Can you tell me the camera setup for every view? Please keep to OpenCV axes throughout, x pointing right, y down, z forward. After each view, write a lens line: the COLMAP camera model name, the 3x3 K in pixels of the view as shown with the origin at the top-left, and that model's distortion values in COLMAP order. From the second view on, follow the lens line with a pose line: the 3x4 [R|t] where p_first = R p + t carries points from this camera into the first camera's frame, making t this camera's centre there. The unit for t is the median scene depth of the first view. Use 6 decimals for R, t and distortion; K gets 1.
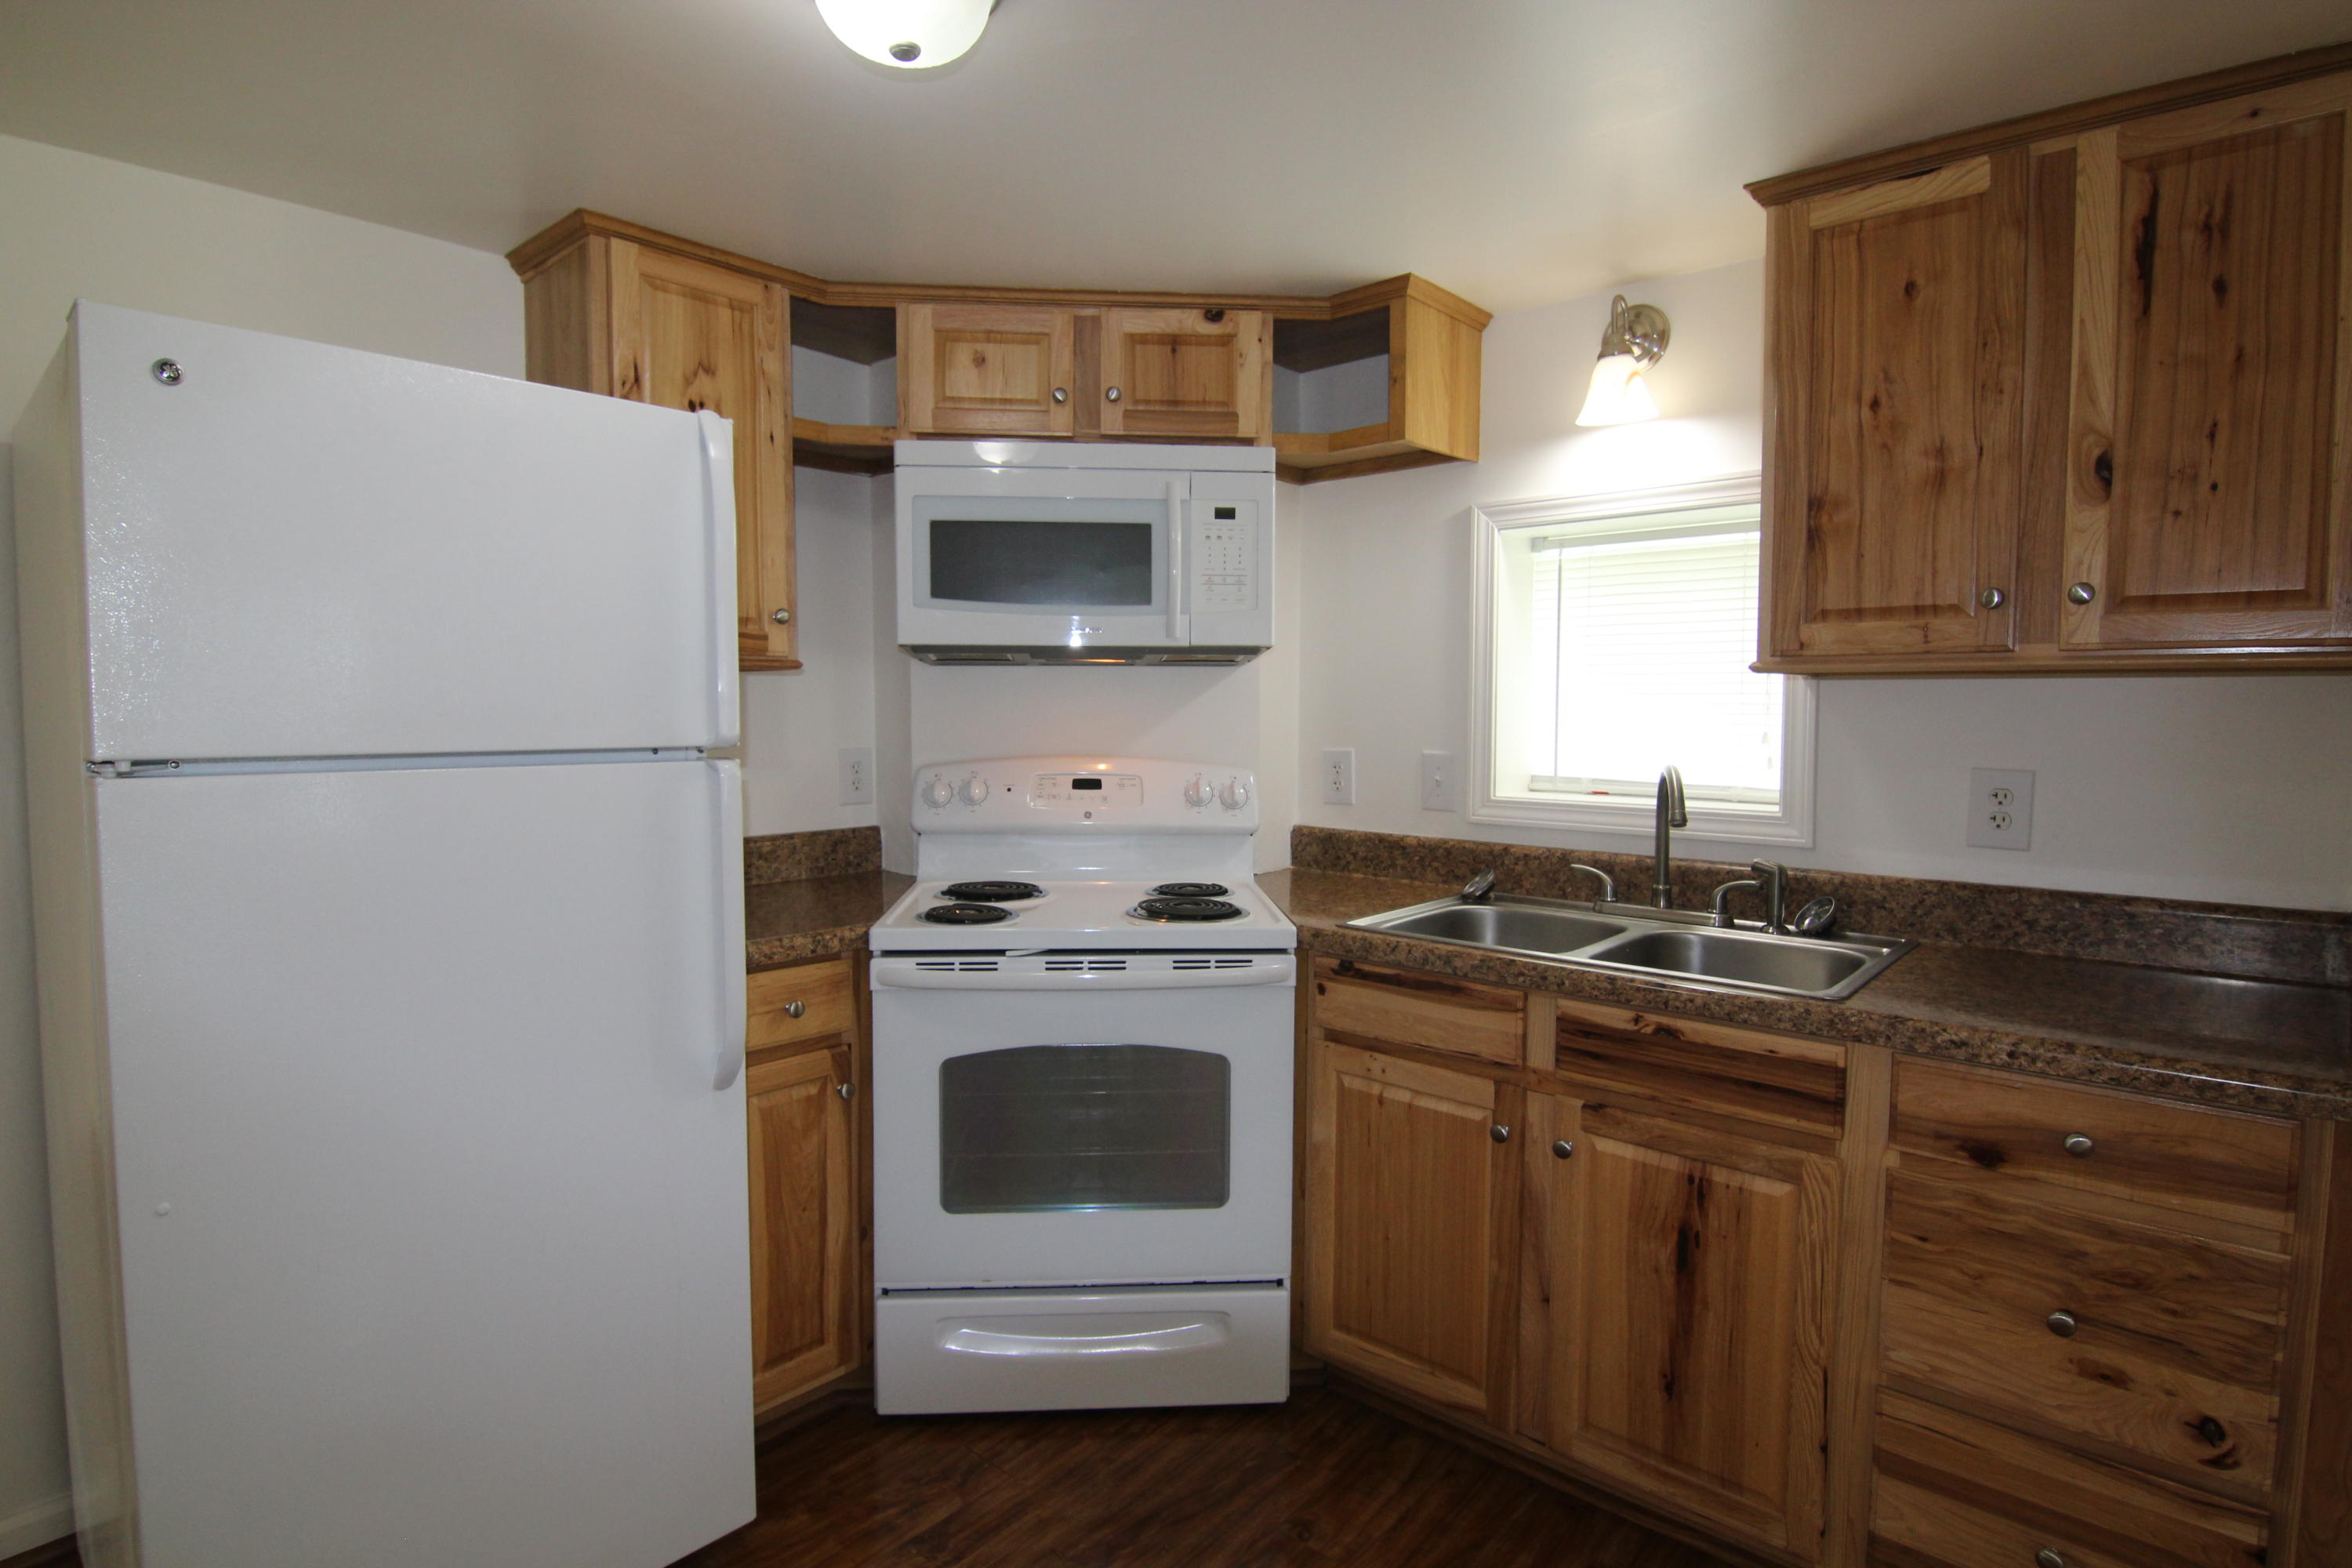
lens RADIAL K [[1192.8, 0, 1175.3], [0, 1192.8, 775.0], [0, 0, 1]] dist [-0.003761, -0.014033]
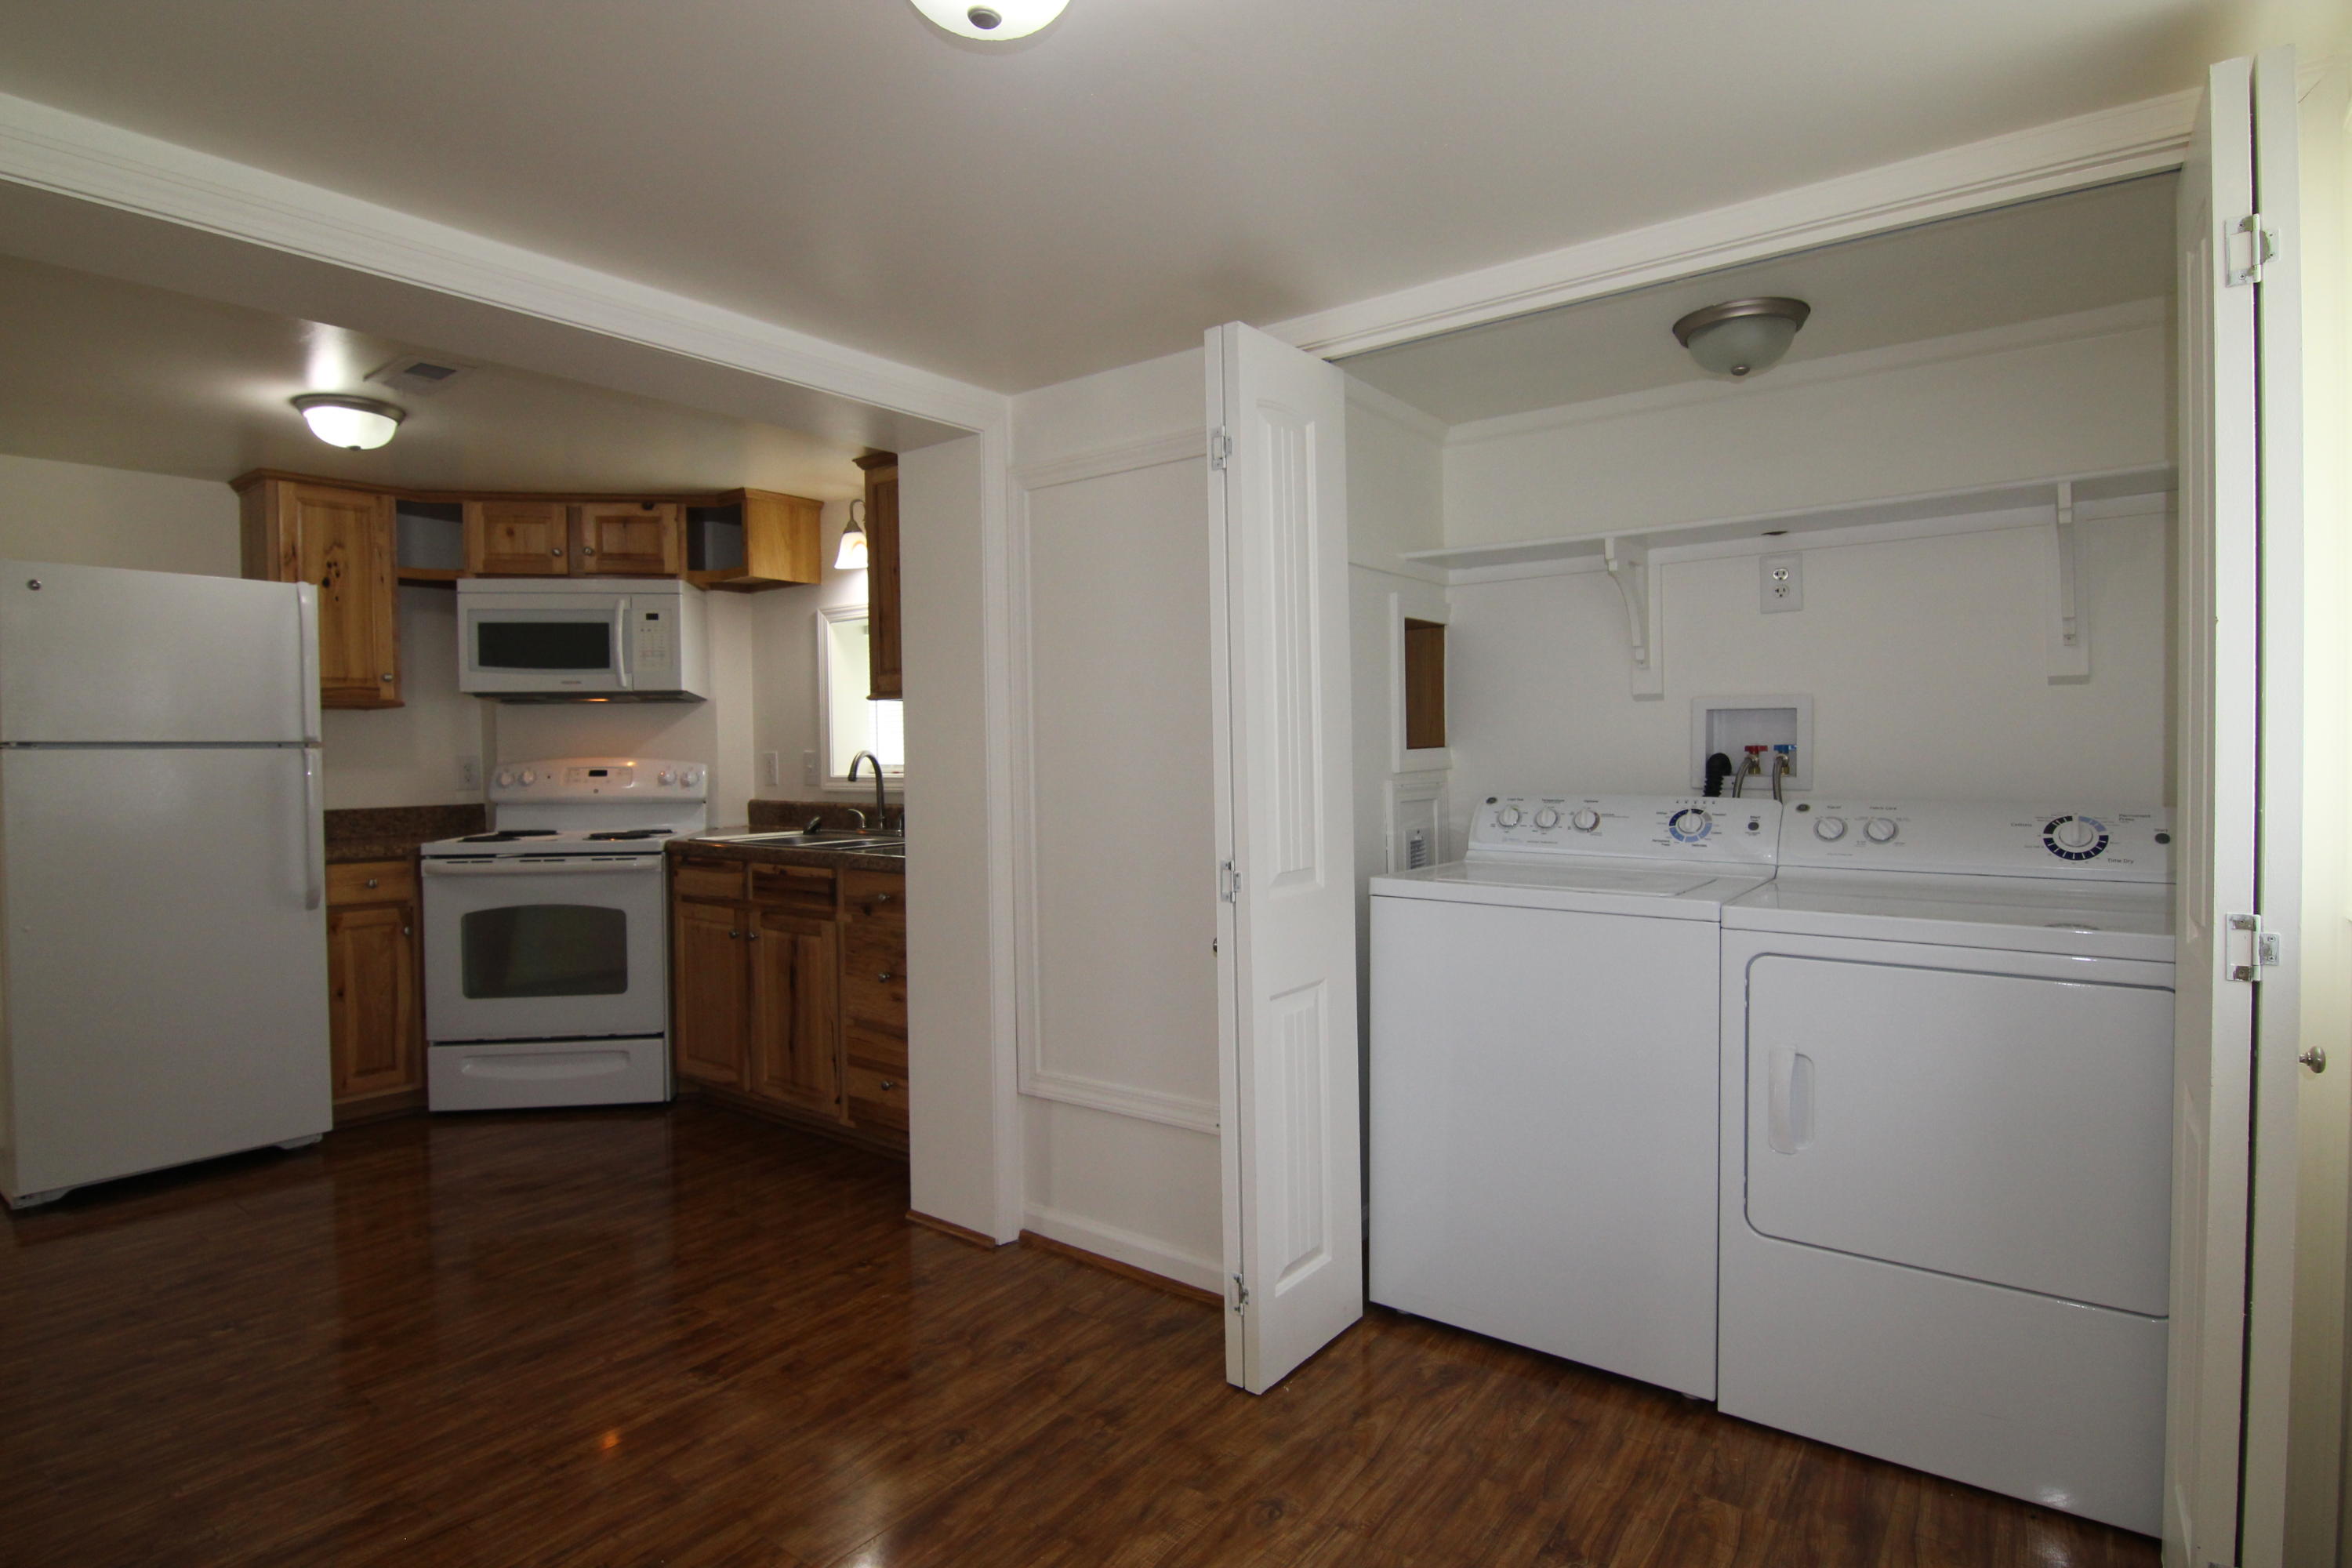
lens RADIAL K [[1192.8, 0, 1175.3], [0, 1192.8, 775.0], [0, 0, 1]] dist [-0.003761, -0.014033]
pose [[0.997414, -0.016506, 0.069949, 0.783119], [0.019183, 0.999102, -0.037783, 0.112889], [-0.069262, 0.039027, 0.996835, -0.929975]]
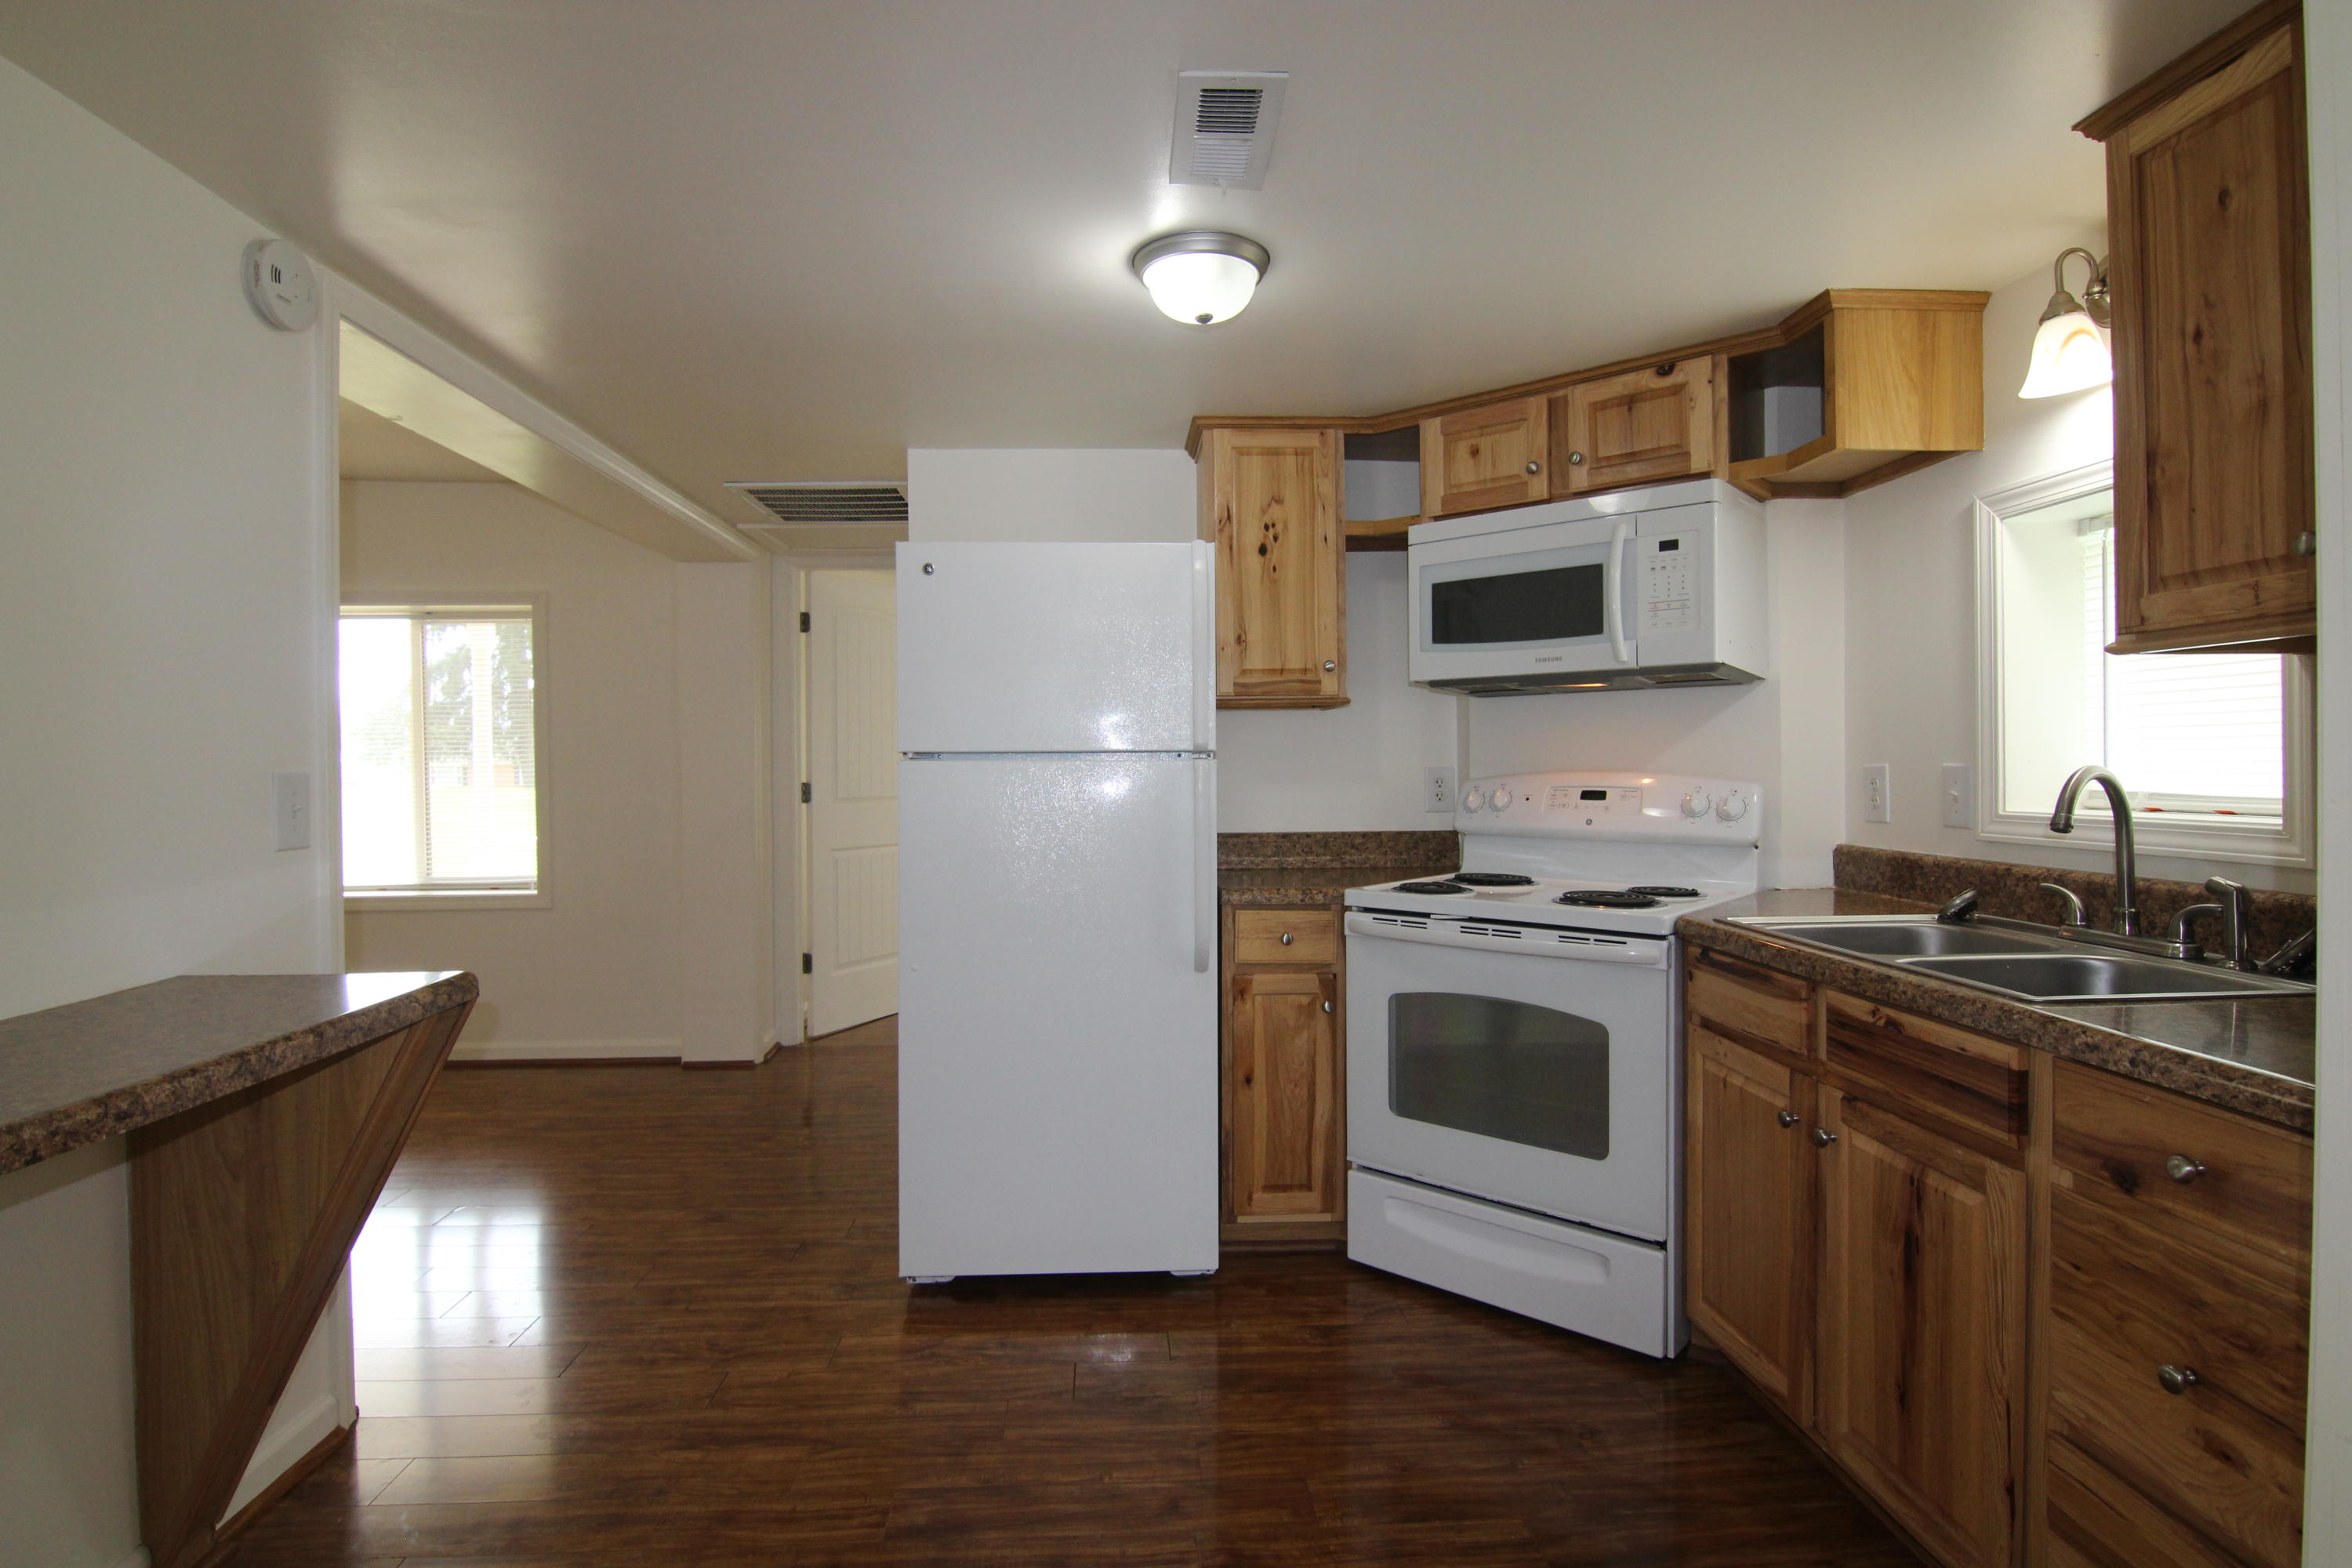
lens RADIAL K [[1192.8, 0, 1175.3], [0, 1192.8, 775.0], [0, 0, 1]] dist [-0.003761, -0.014033]
pose [[0.699321, -0.002812, -0.714802, 0.573886], [-0.032120, 0.998859, -0.035354, 0.051891], [0.714085, 0.047683, 0.698433, -0.095765]]
